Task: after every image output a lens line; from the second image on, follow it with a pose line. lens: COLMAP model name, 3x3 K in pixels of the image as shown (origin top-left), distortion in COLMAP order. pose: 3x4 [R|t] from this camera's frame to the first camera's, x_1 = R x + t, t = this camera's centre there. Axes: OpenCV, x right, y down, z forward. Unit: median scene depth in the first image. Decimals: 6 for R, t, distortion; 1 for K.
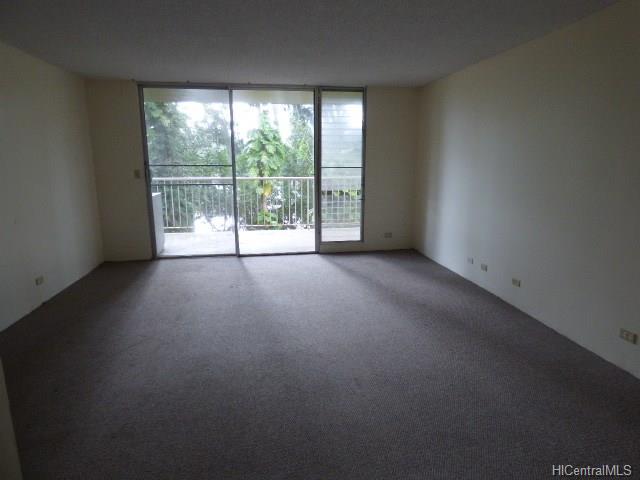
lens RADIAL K [[393.7, 0, 320.0], [0, 393.7, 240.0], [0, 0, 1]] dist [-0.003798, -0.001360]
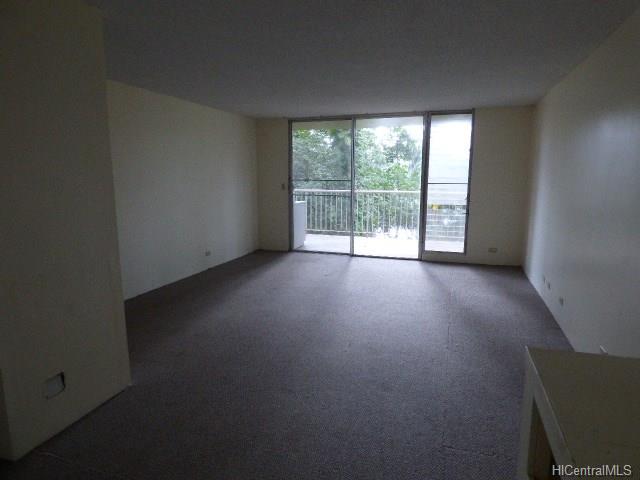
lens RADIAL K [[393.7, 0, 320.0], [0, 393.7, 240.0], [0, 0, 1]] dist [-0.003798, -0.001360]
pose [[0.880956, 0.079720, -0.466435, 0.262105], [-0.096106, 0.995306, -0.011405, 0.016112], [0.463336, 0.054875, 0.884482, -0.108586]]
